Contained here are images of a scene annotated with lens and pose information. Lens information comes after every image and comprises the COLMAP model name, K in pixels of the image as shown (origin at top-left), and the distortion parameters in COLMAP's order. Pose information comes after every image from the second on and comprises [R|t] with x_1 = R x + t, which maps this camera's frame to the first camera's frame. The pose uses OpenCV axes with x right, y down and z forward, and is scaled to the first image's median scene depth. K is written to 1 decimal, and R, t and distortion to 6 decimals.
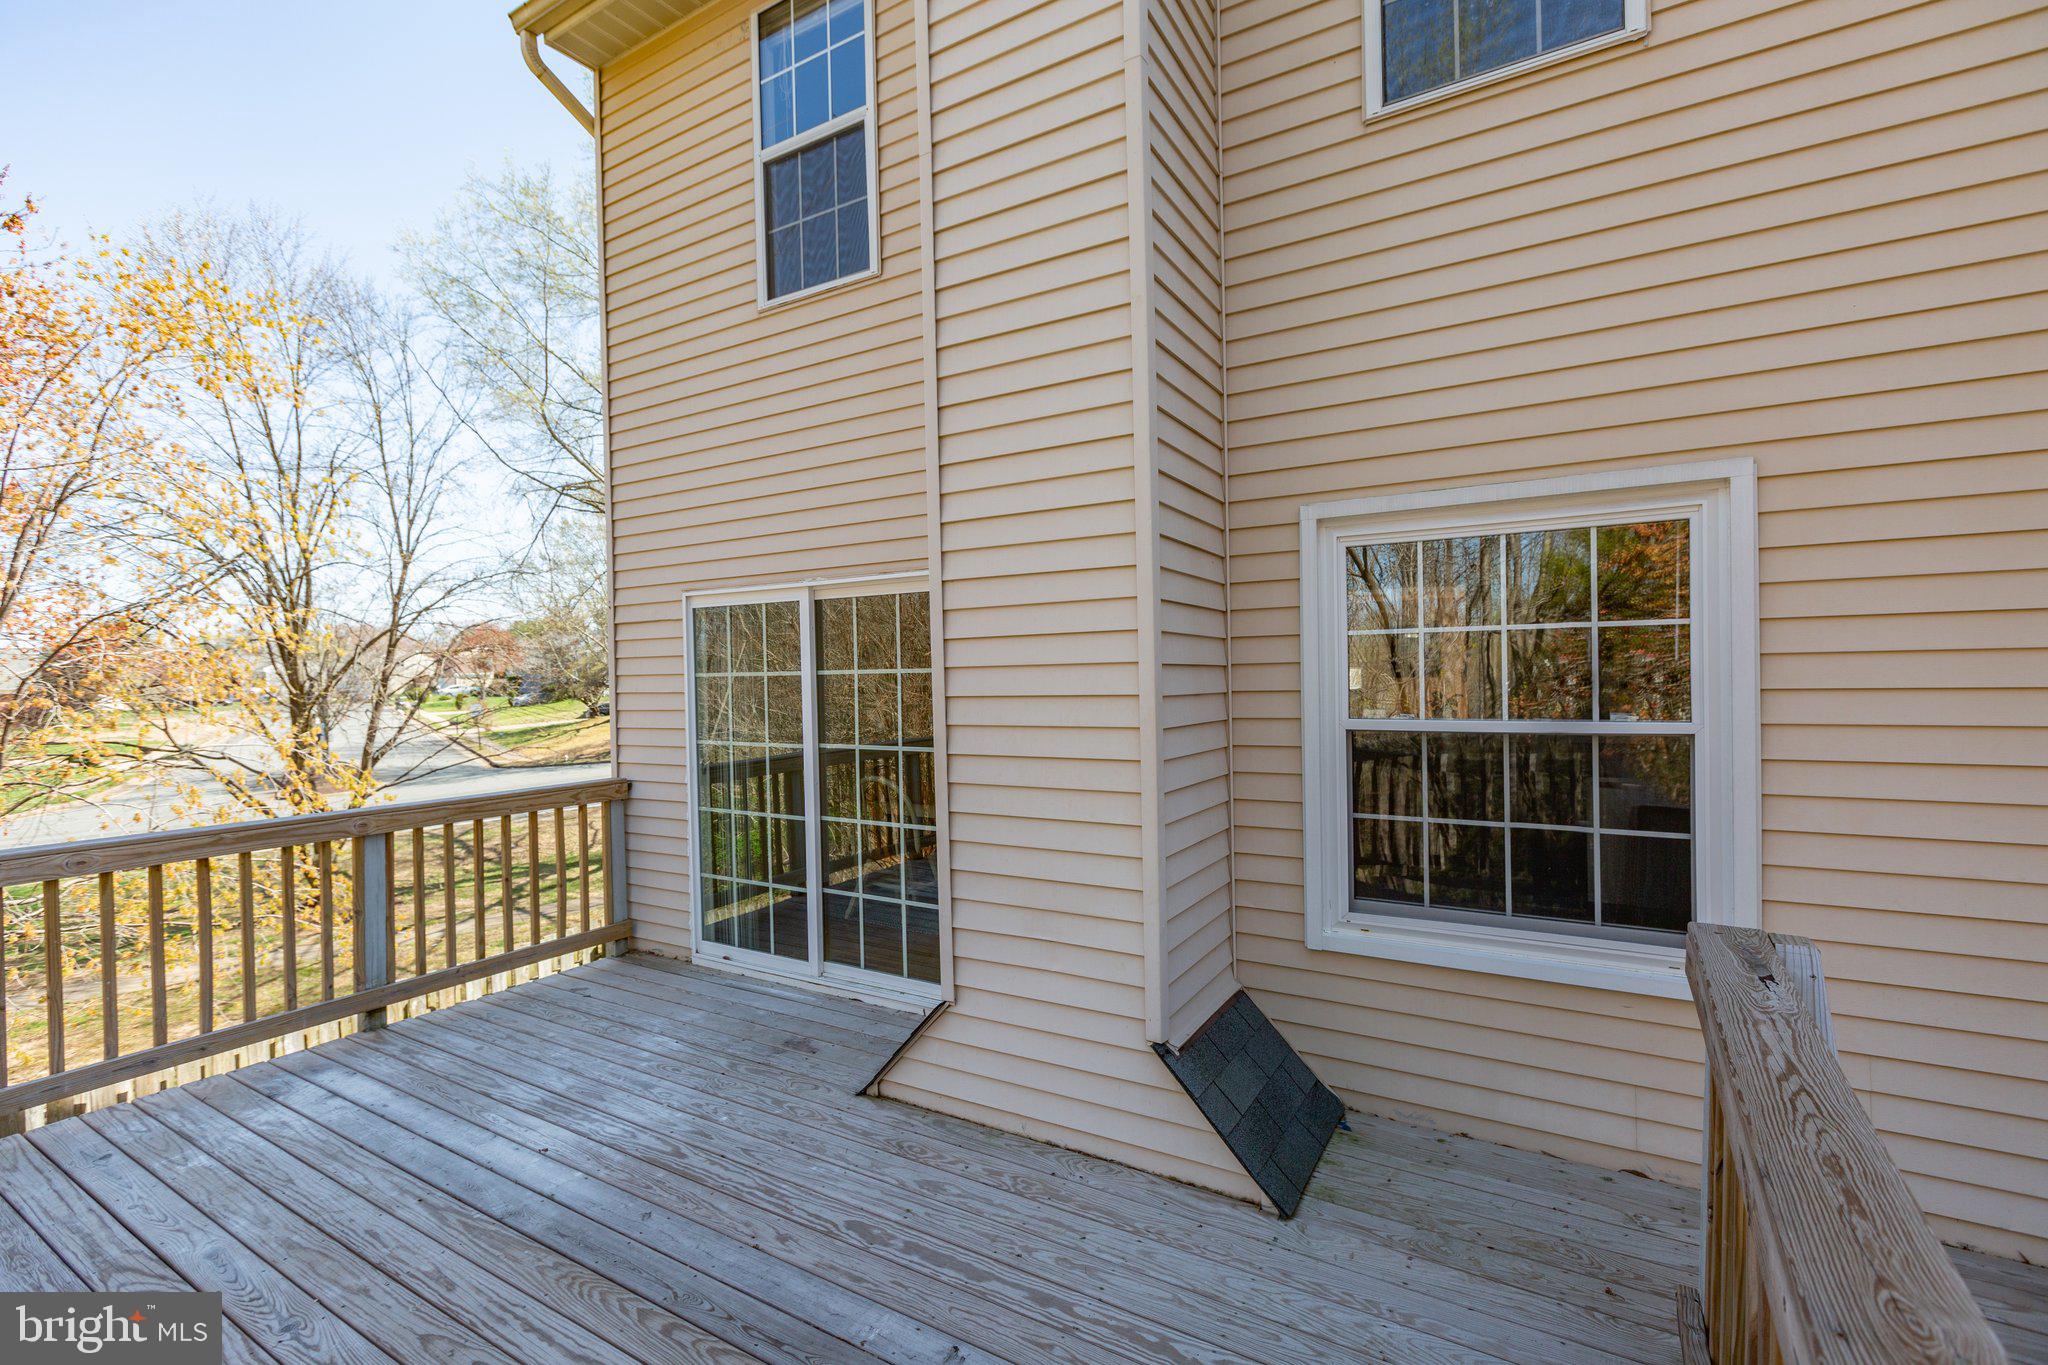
lens RADIAL K [[908.4, 0, 1024.0], [0, 908.4, 682.5], [0, 0, 1]] dist [0.007880, 0.000231]
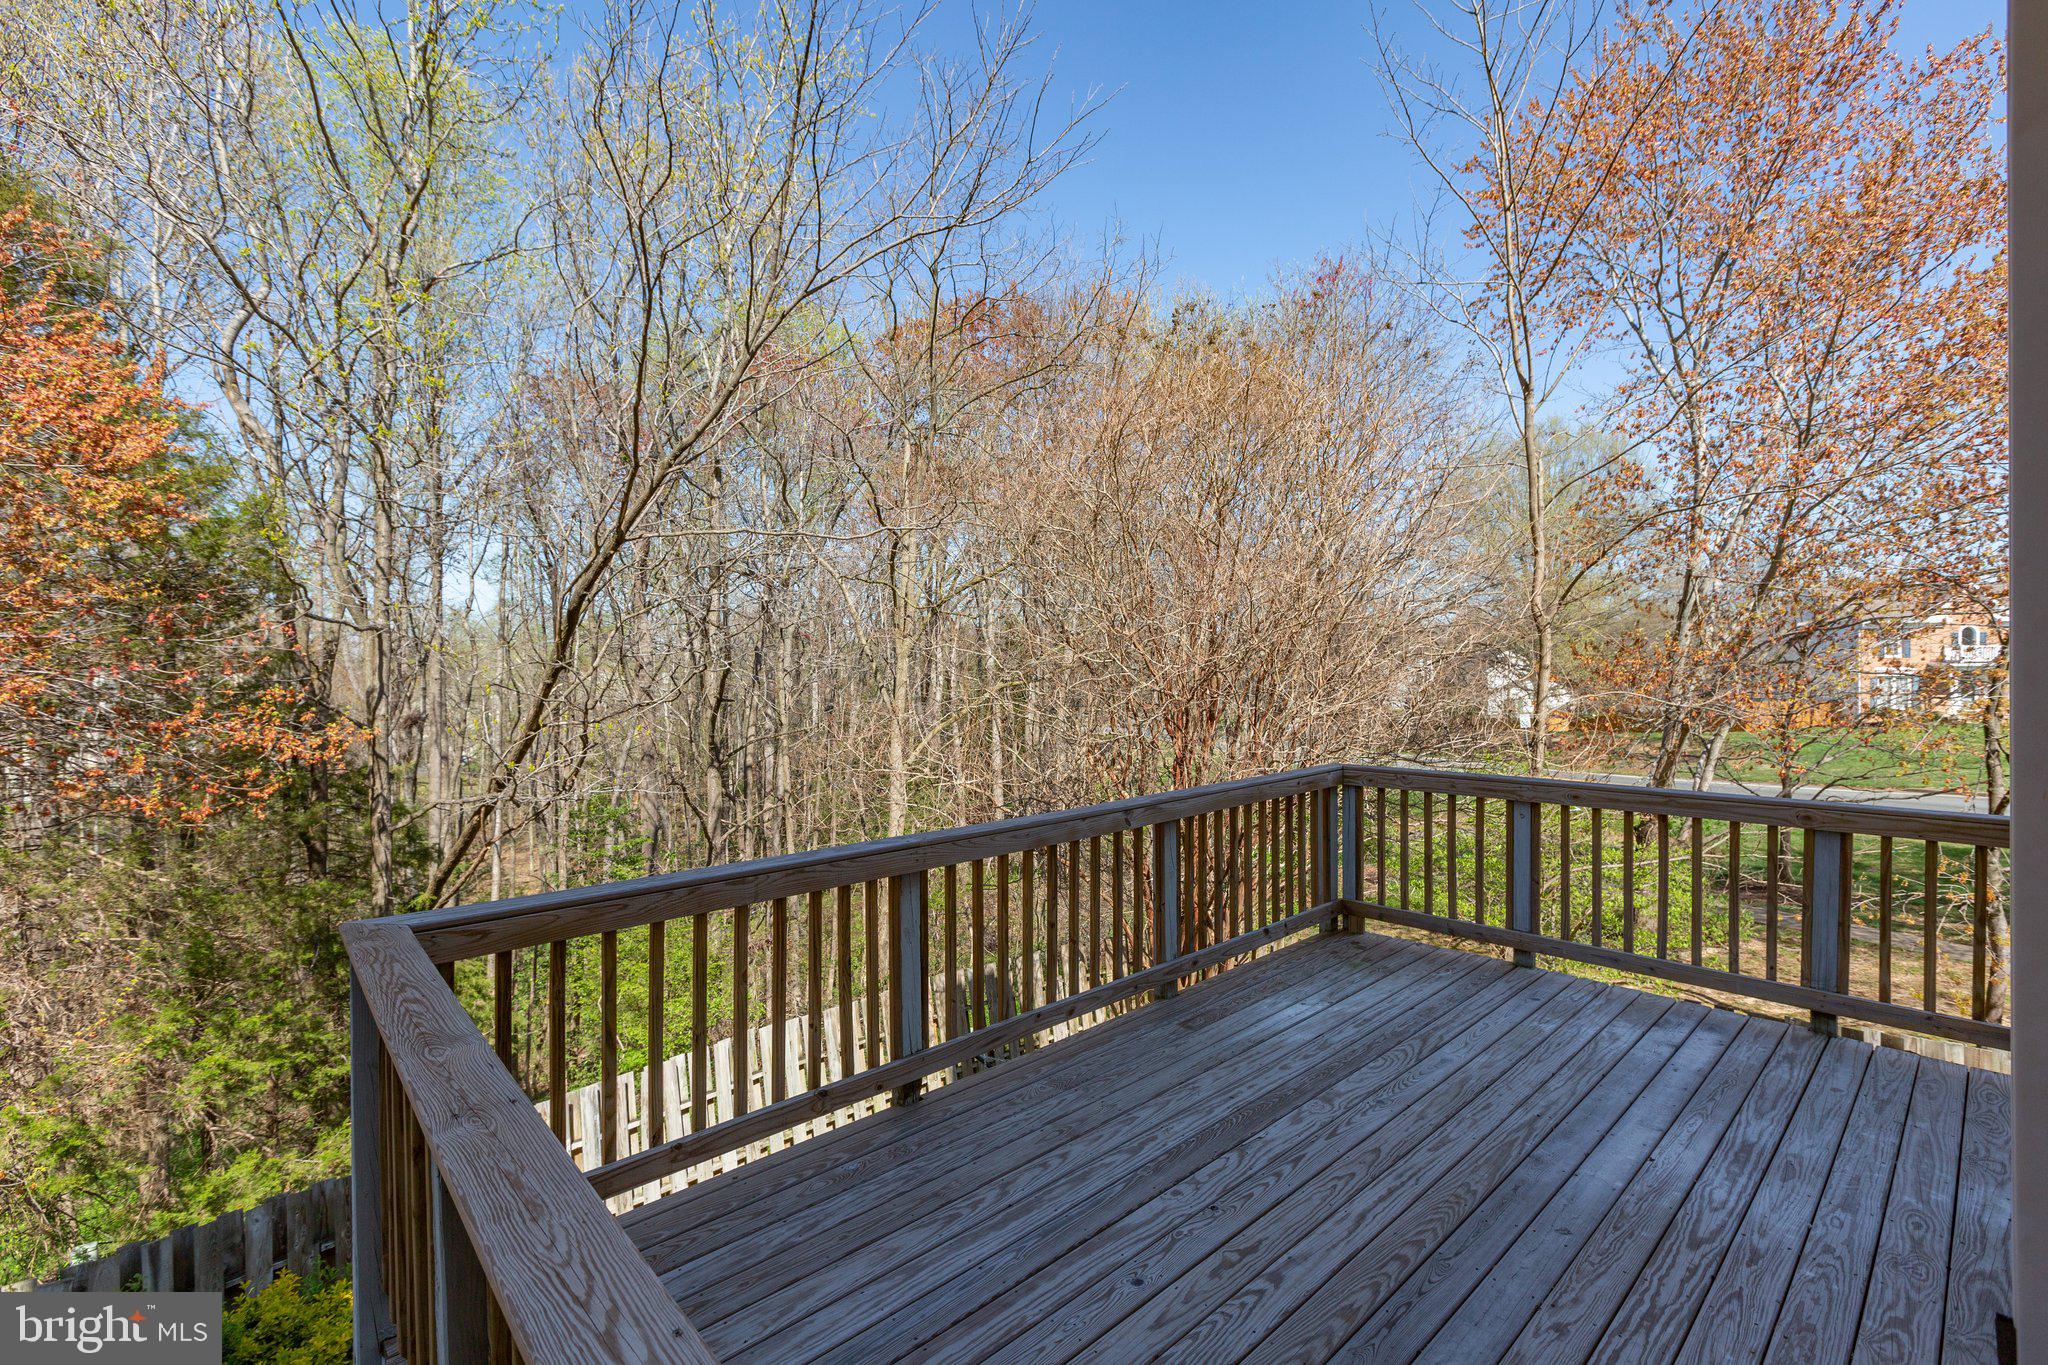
lens RADIAL K [[918.2, 0, 1015.9], [0, 918.2, 671.5], [0, 0, 1]] dist [0.002474, 0.000077]
pose [[-0.275023, 0.027851, -0.961034, 0.500488], [0.004415, 0.999606, 0.027705, -0.032620], [0.961428, 0.003377, -0.275038, 0.522555]]
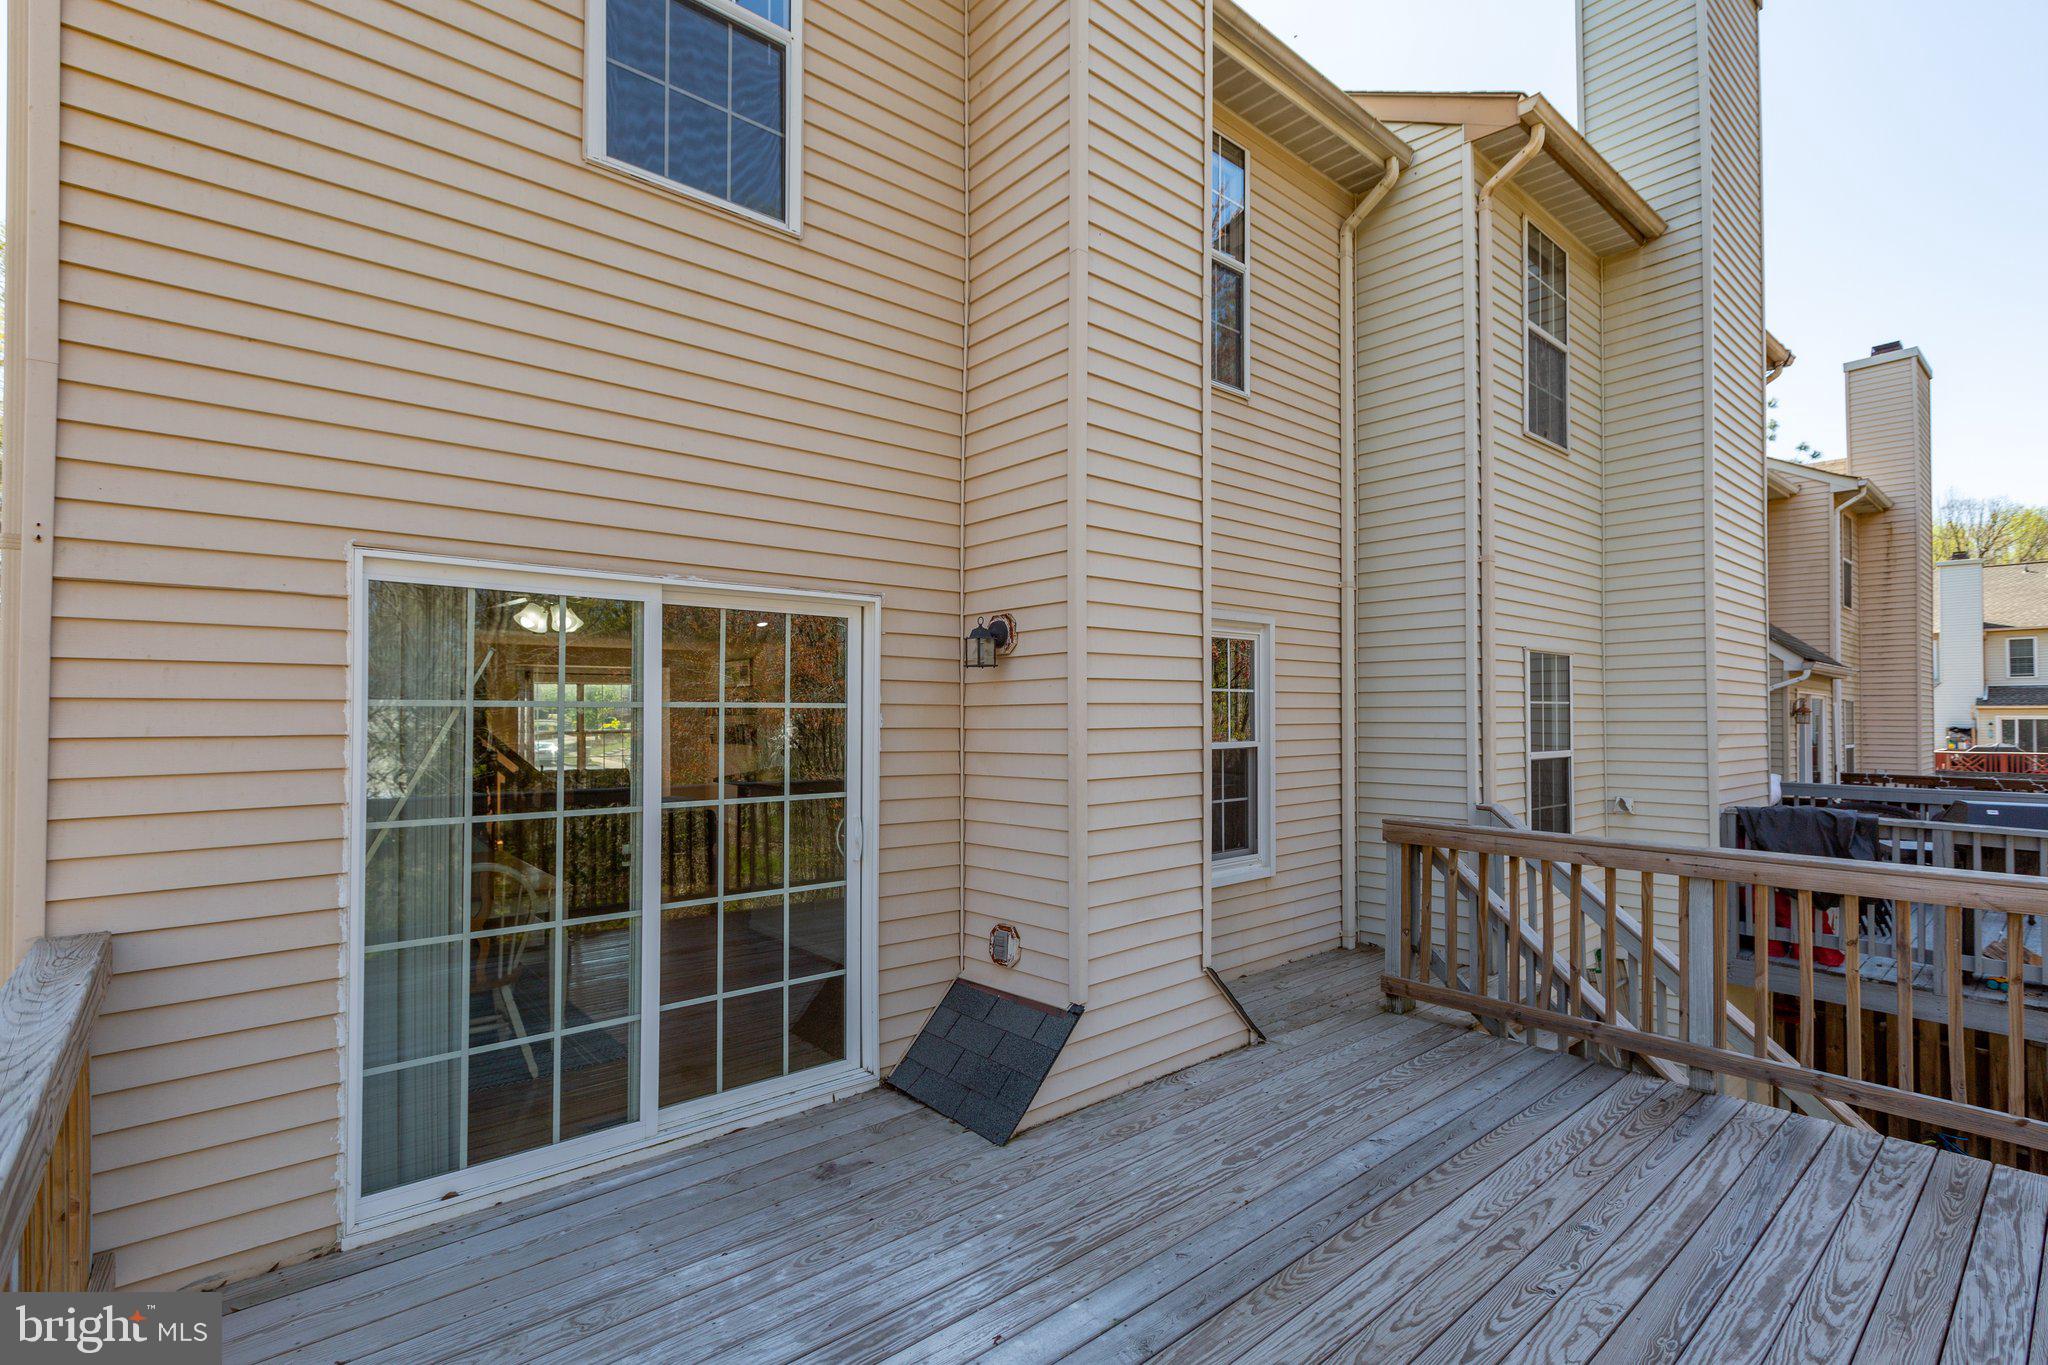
lens RADIAL K [[951.8, 0, 1027.6], [0, 951.8, 707.4], [0, 0, 1]] dist [0.003408, 0.000244]
pose [[0.301112, 0.029523, 0.953132, -1.075192], [0.007997, 0.999407, -0.033483, 0.023501], [-0.953555, 0.017704, 0.300698, 0.623006]]
